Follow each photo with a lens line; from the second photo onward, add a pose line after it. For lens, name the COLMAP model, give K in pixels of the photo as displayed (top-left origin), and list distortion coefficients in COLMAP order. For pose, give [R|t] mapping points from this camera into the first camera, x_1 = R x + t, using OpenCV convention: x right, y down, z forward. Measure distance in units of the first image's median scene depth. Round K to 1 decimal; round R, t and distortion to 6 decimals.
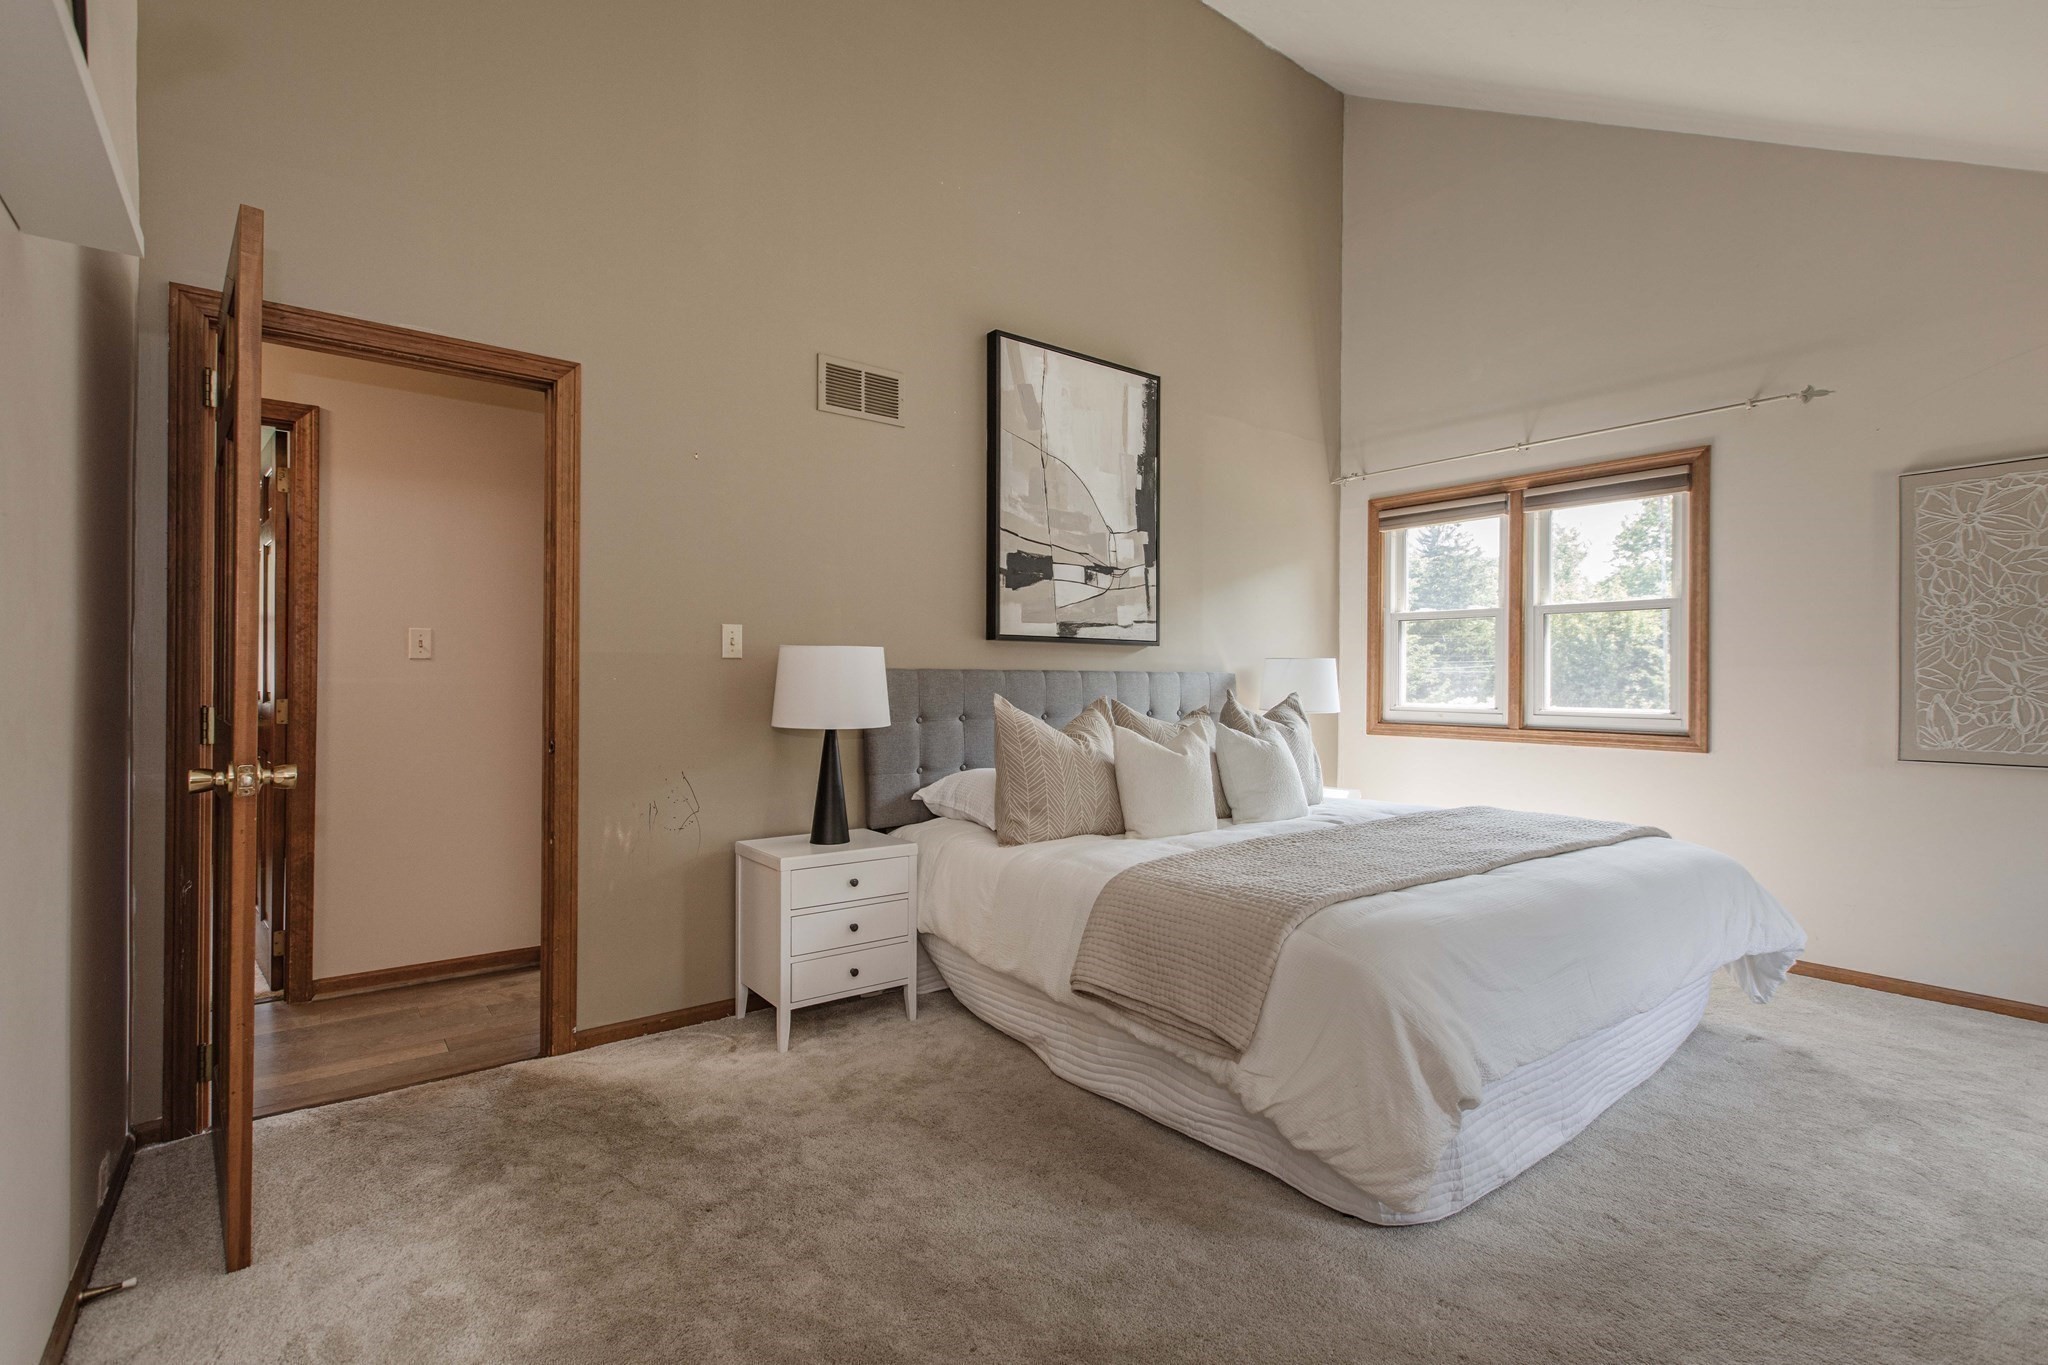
lens RADIAL K [[935.6, 0, 1016.3], [0, 935.6, 680.5], [0, 0, 1]] dist [0.000198, 0.000187]
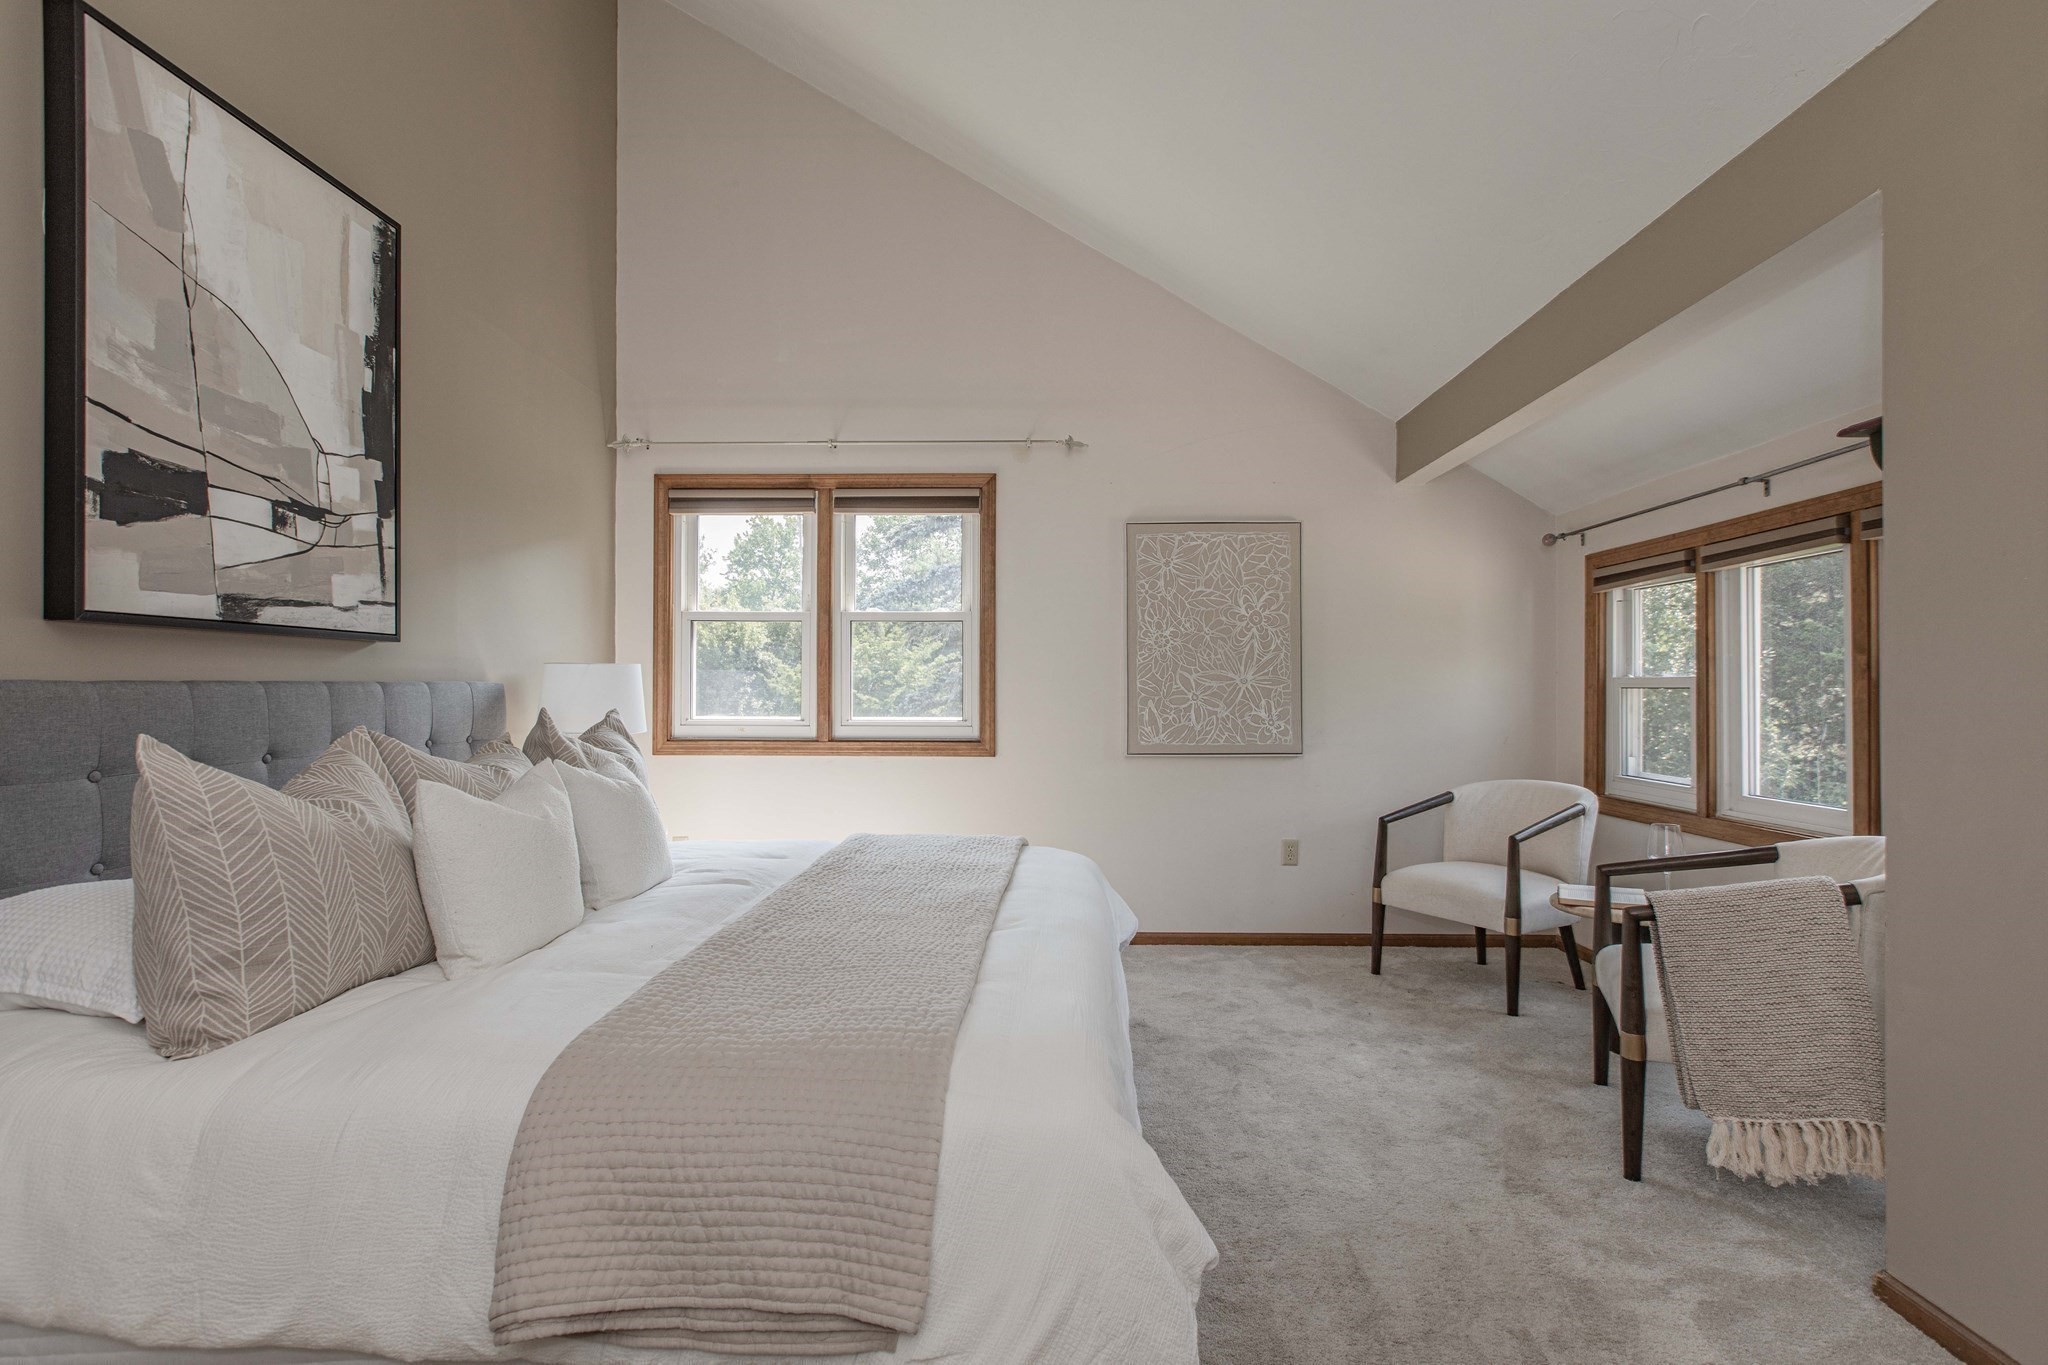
lens RADIAL K [[944.9, 0, 1027.5], [0, 944.9, 681.5], [0, 0, 1]] dist [0.000371, -0.000210]
pose [[0.628455, -0.001579, 0.777844, -0.088203], [0.002447, 0.999997, 0.000054, -0.009287], [-0.777842, 0.001869, 0.628457, 0.272631]]
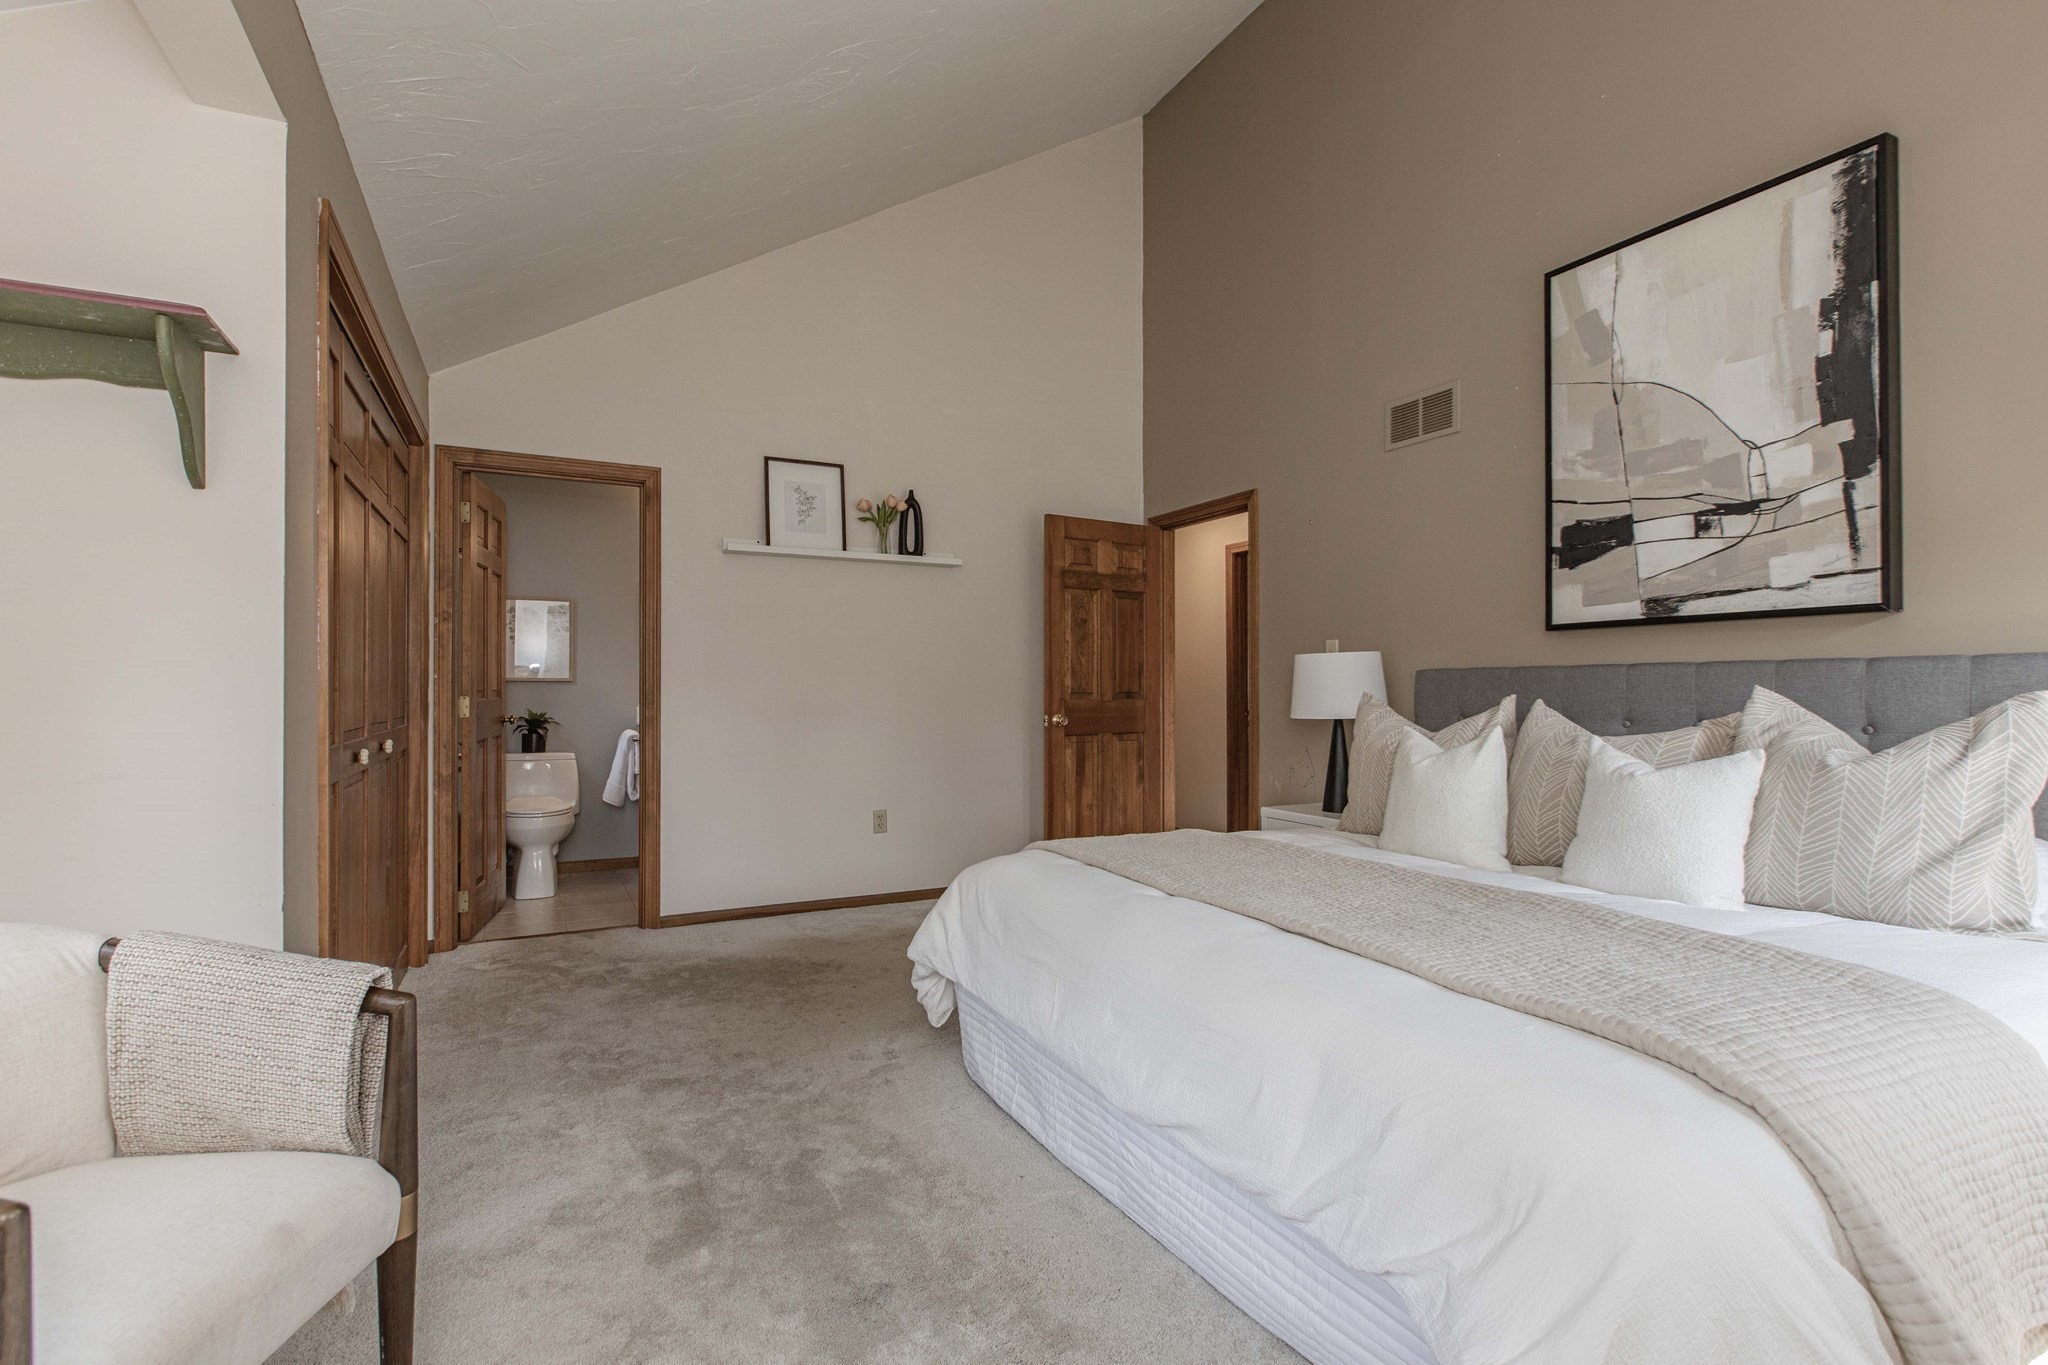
lens RADIAL K [[935.6, 0, 1016.3], [0, 935.6, 680.5], [0, 0, 1]] dist [0.000198, 0.000187]
pose [[-0.175212, -0.015665, -0.984406, 0.855404], [0.003319, 0.999858, -0.016502, 0.013465], [0.984525, -0.006158, -0.175135, 0.624756]]
